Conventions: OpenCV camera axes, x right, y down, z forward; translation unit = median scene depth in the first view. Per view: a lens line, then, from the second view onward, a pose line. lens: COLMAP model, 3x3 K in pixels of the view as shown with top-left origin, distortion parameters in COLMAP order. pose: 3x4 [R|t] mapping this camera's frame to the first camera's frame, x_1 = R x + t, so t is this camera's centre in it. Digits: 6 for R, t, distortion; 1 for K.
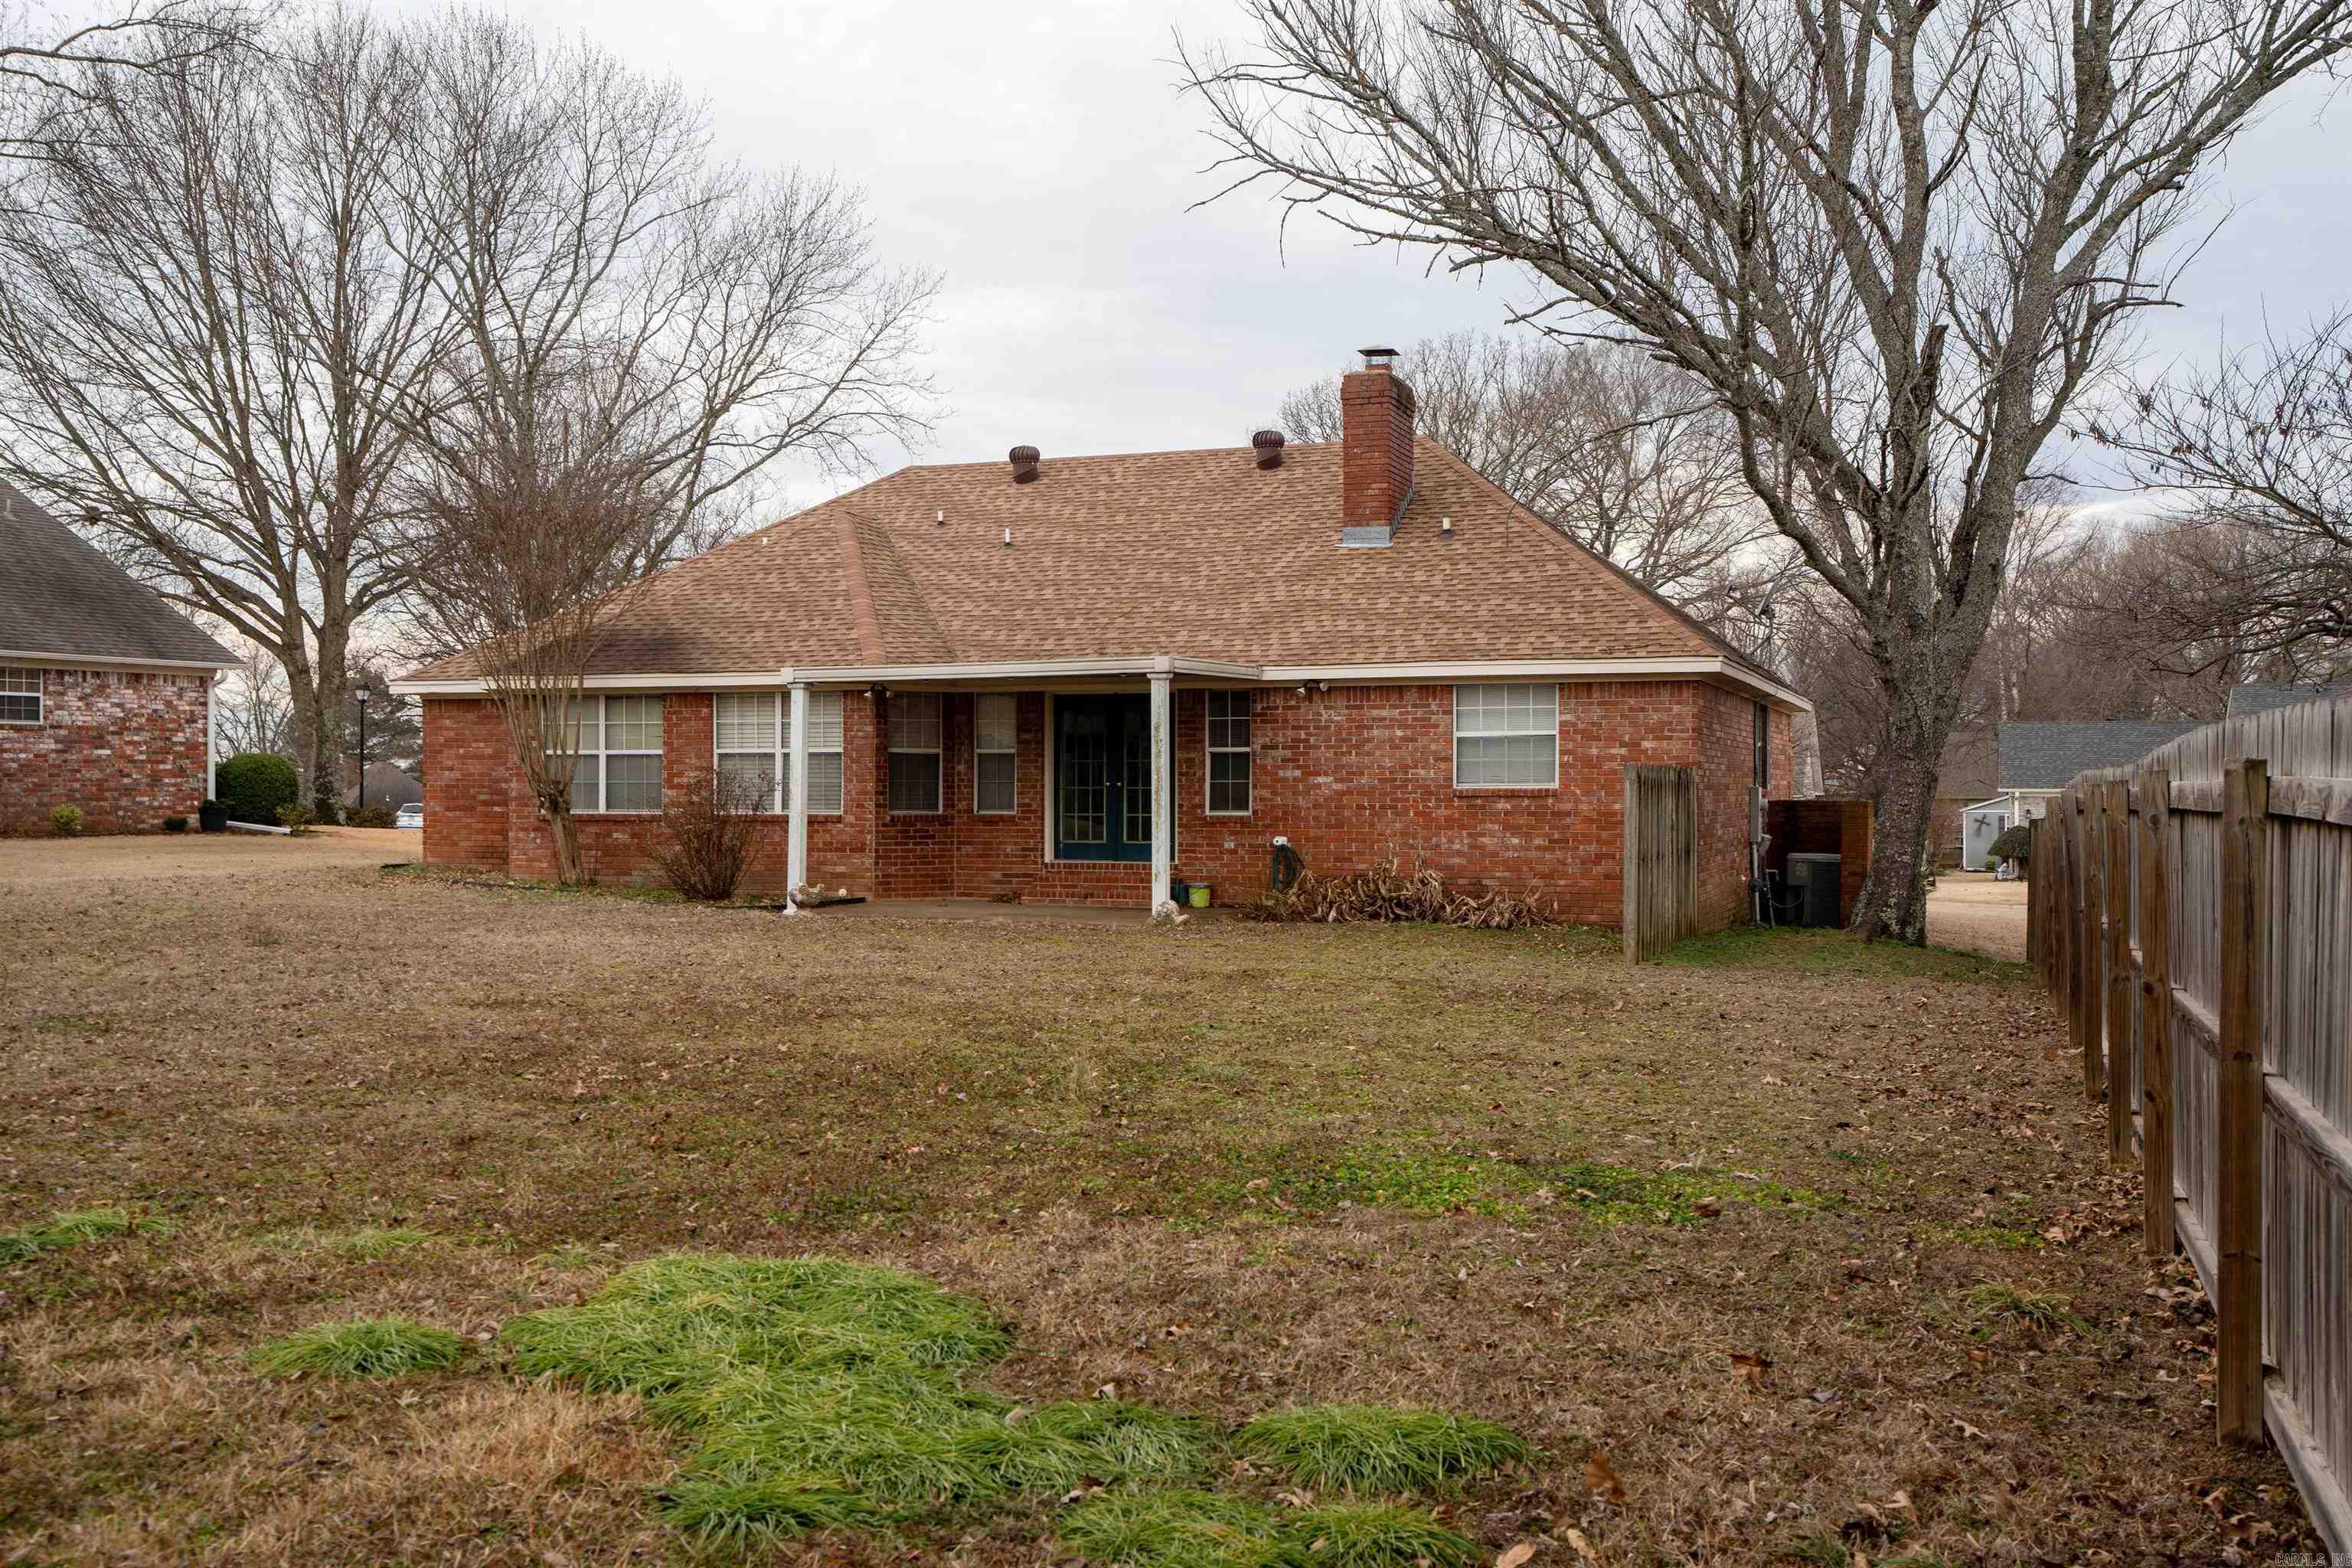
lens RADIAL K [[2353.6, 0, 1188.9], [0, 2353.6, 767.2], [0, 0, 1]] dist [0.261679, 0.000000]
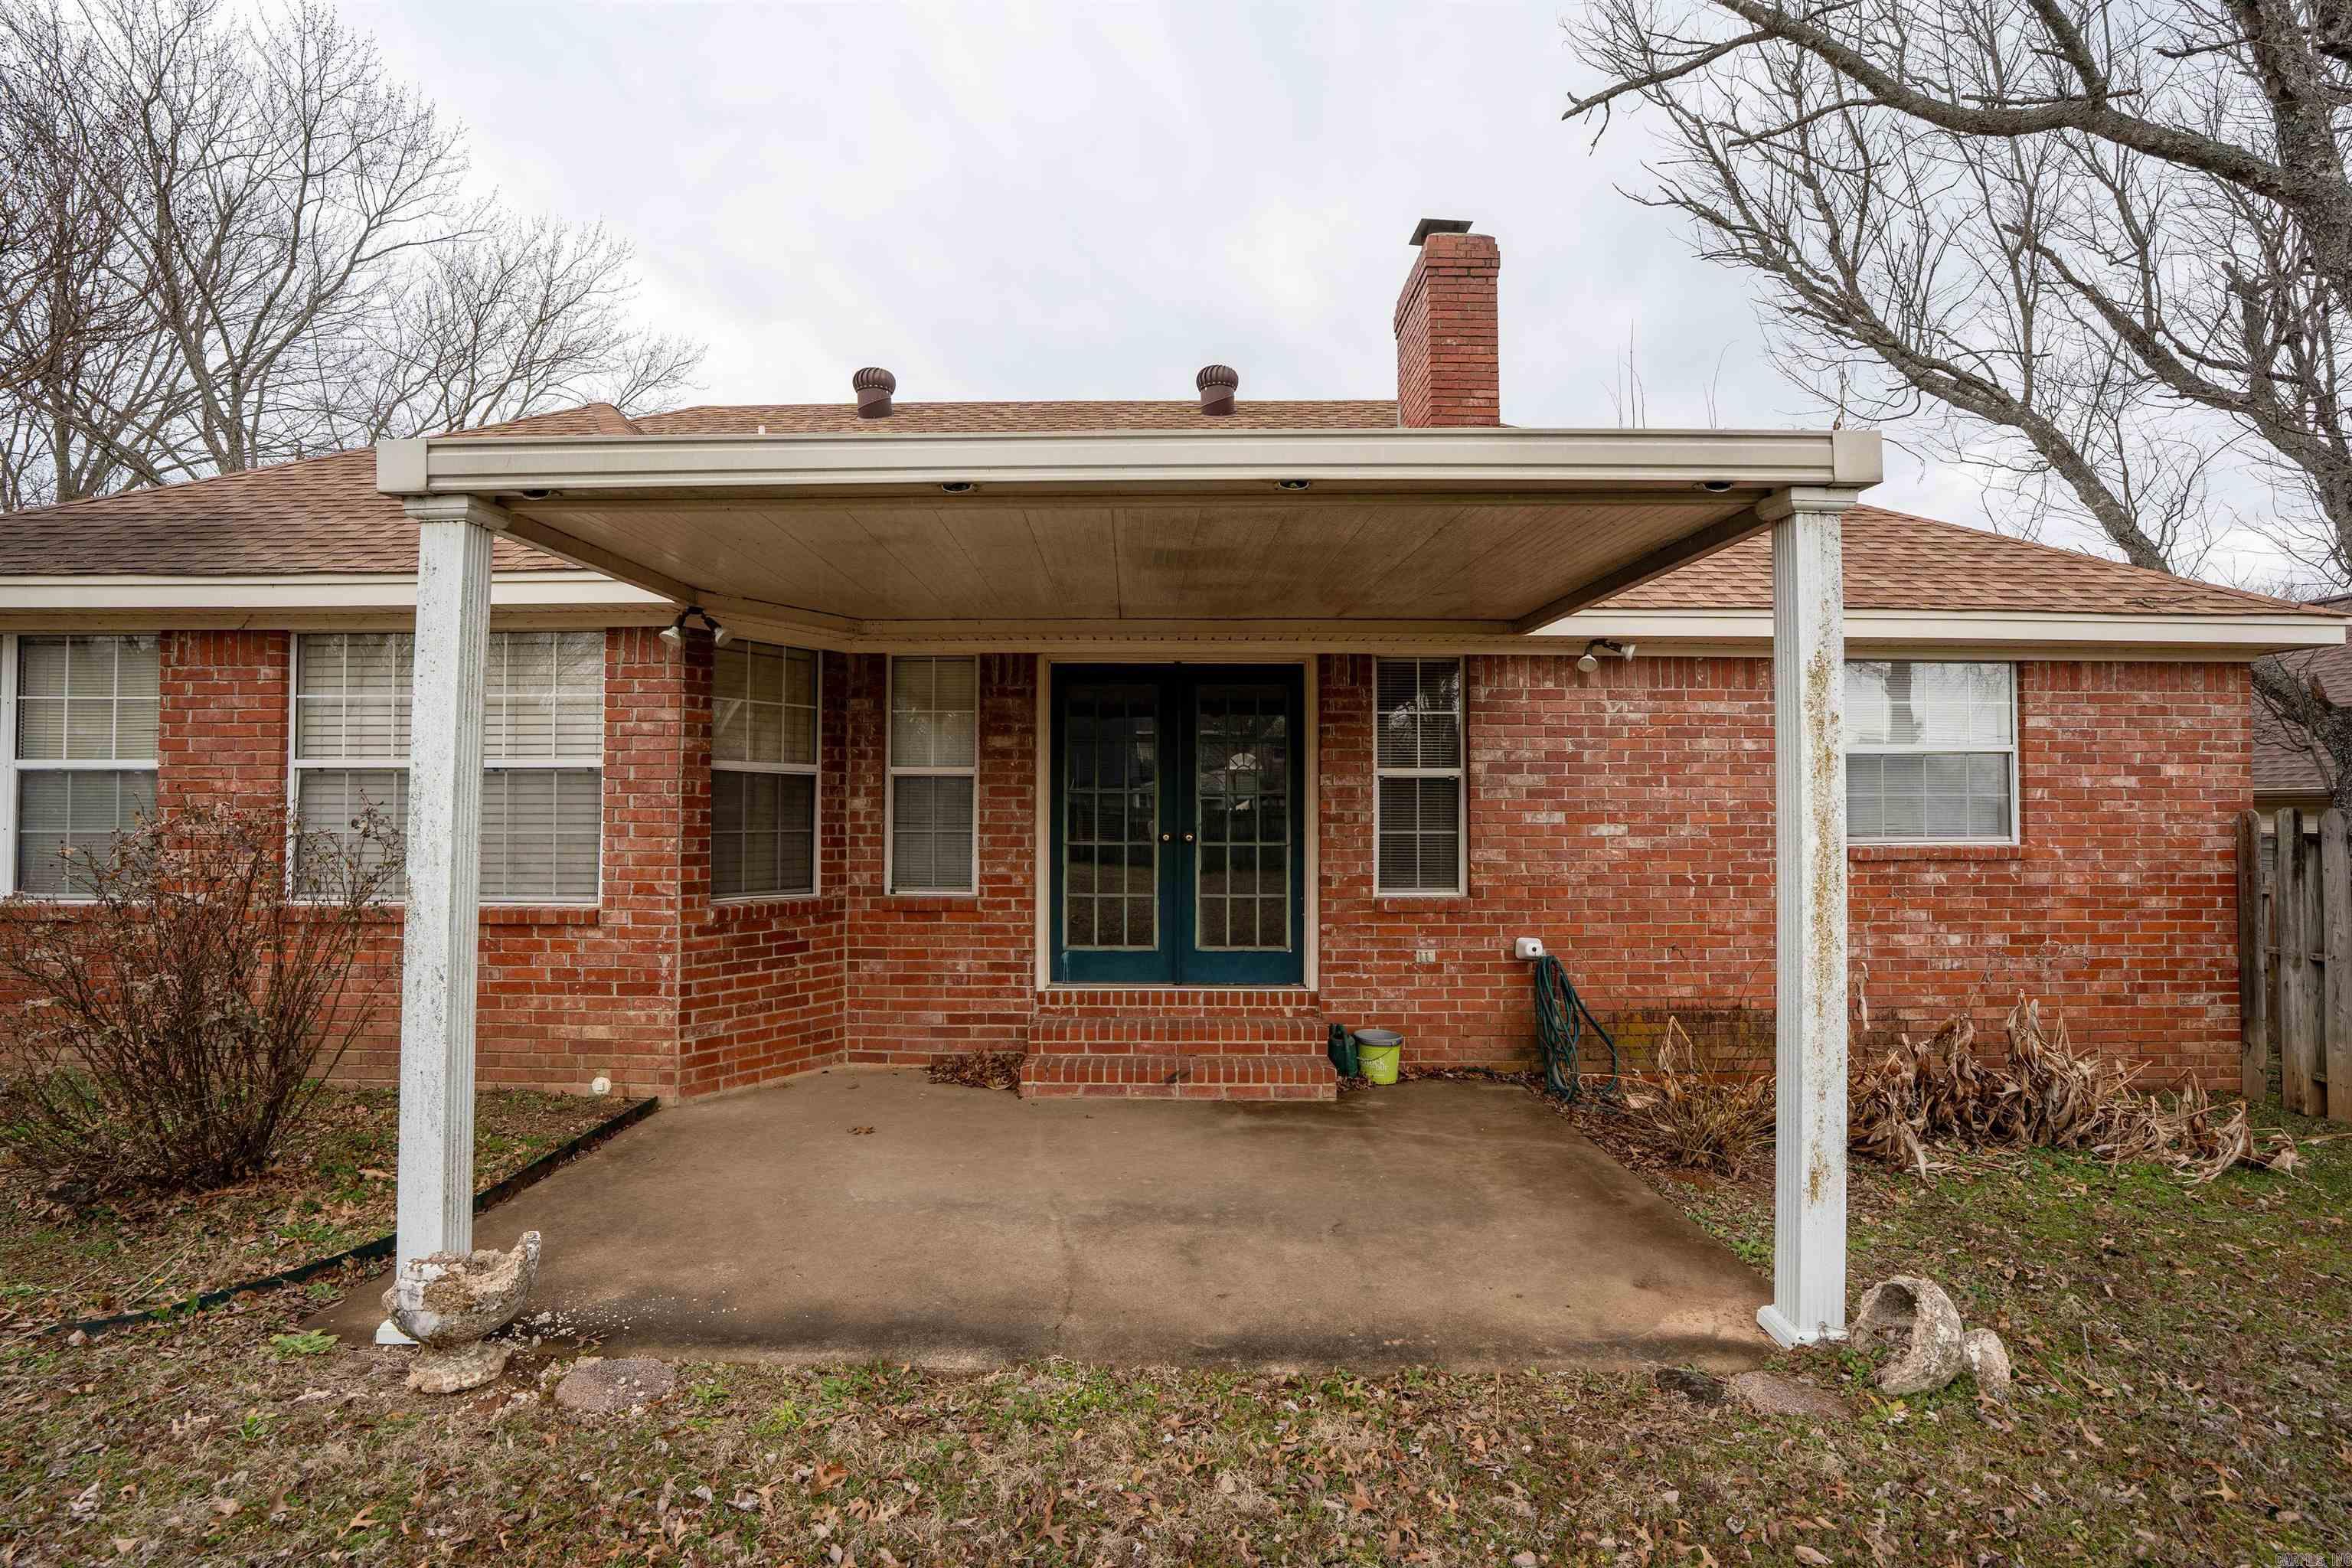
lens RADIAL K [[1051.3, 0, 1152.9], [0, 1051.3, 795.1], [0, 0, 1]] dist [-0.007444, 0.003071]
pose [[0.938222, 0.008142, 0.345939, -0.120110], [-0.004907, 0.999936, -0.010225, 0.000309], [-0.346000, 0.007896, 0.938201, 0.797167]]
